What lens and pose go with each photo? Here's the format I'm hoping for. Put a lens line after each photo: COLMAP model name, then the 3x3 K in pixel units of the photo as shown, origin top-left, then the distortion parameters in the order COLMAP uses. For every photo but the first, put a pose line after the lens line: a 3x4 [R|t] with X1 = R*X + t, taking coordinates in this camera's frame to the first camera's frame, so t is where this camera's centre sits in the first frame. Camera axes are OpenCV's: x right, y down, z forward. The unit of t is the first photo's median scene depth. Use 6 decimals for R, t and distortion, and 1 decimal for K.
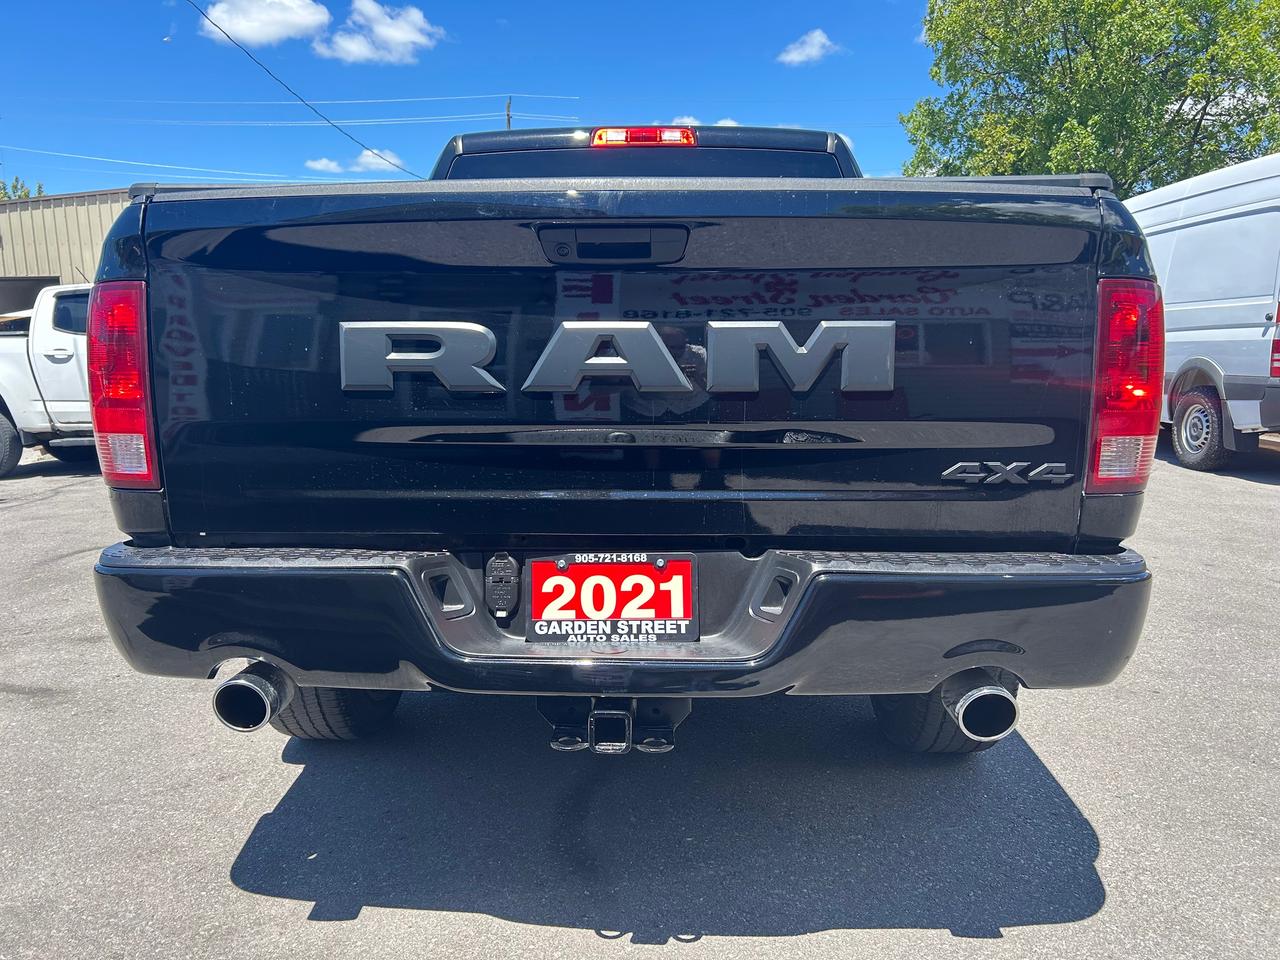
lens RADIAL K [[980.0, 0, 640.4], [0, 980.0, 479.3], [0, 0, 1]] dist [0.026426, -0.006882]
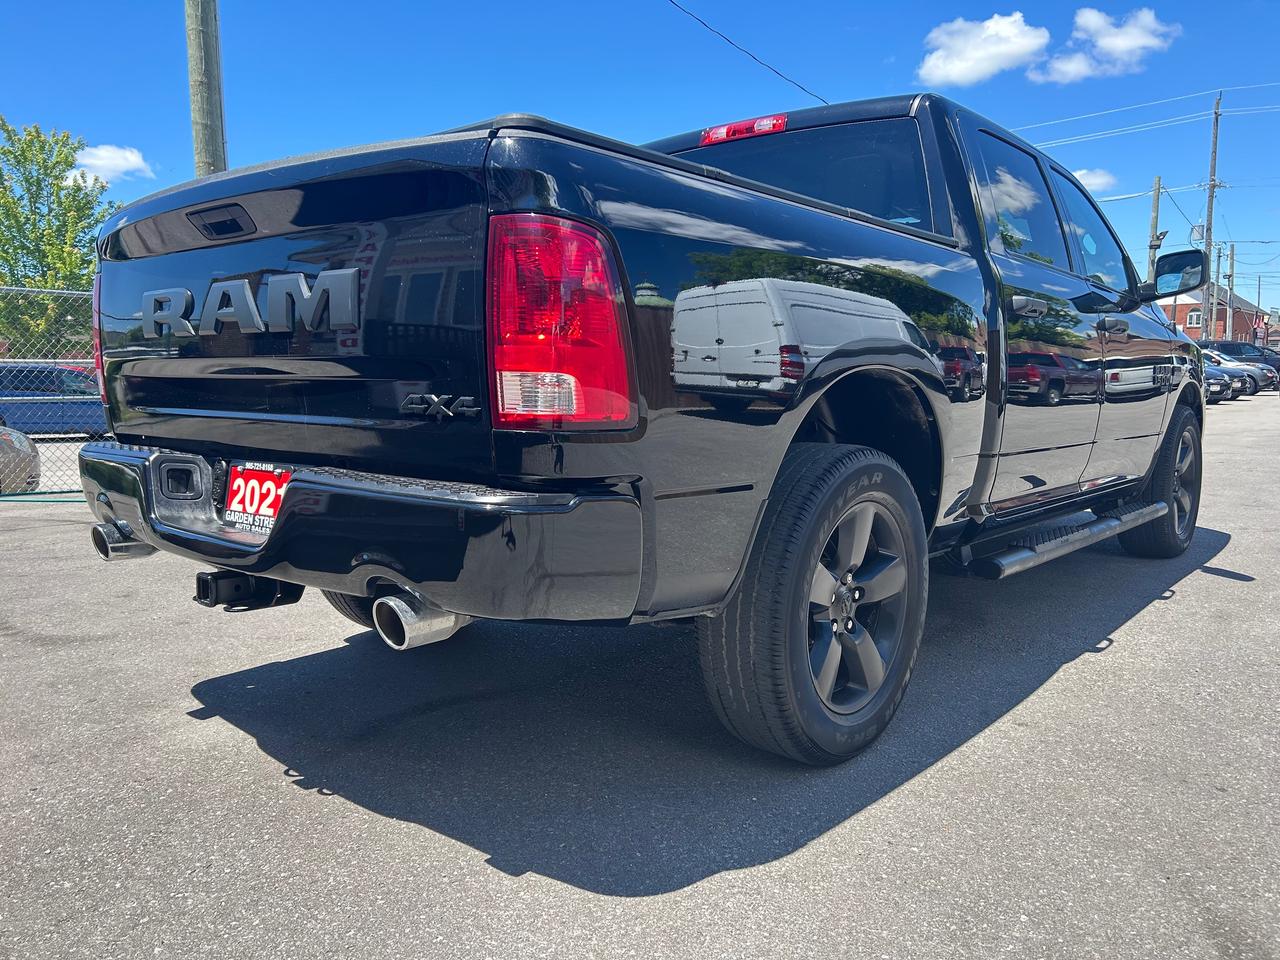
lens RADIAL K [[980.0, 0, 637.0], [0, 980.0, 486.2], [0, 0, 1]] dist [0.026426, -0.006882]
pose [[0.775934, 0.073706, -0.626493, 1.168167], [-0.088843, 0.996020, 0.007144, 0.052506], [0.624526, 0.050116, 0.779395, 0.301371]]
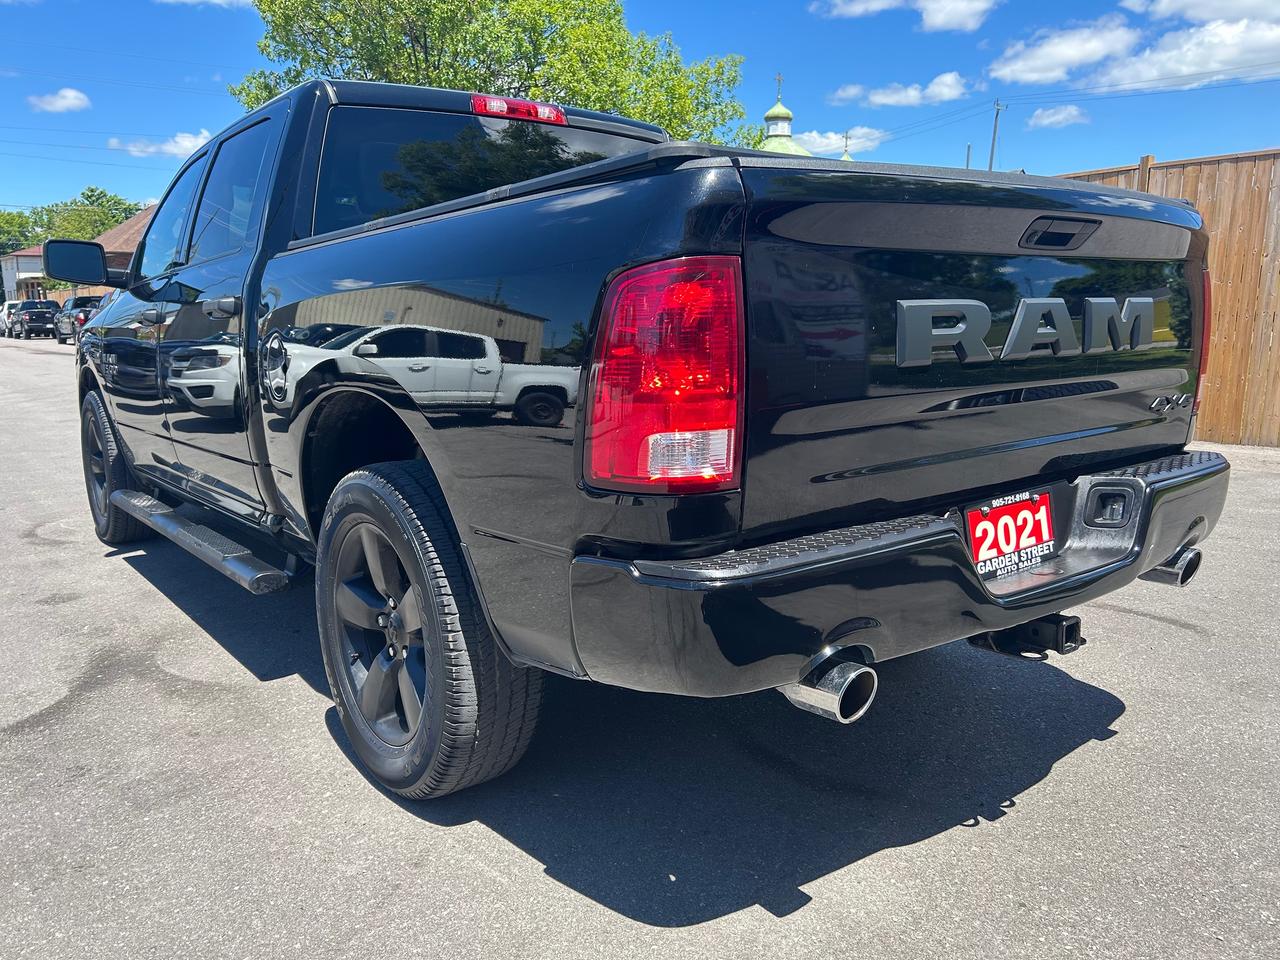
lens RADIAL K [[980.0, 0, 637.6], [0, 980.0, 480.2], [0, 0, 1]] dist [0.026426, -0.006882]
pose [[0.770028, -0.119349, 0.626748, -1.114556], [0.107093, 0.992588, 0.057439, -0.058864], [-0.628958, 0.022890, 0.777102, 0.360436]]
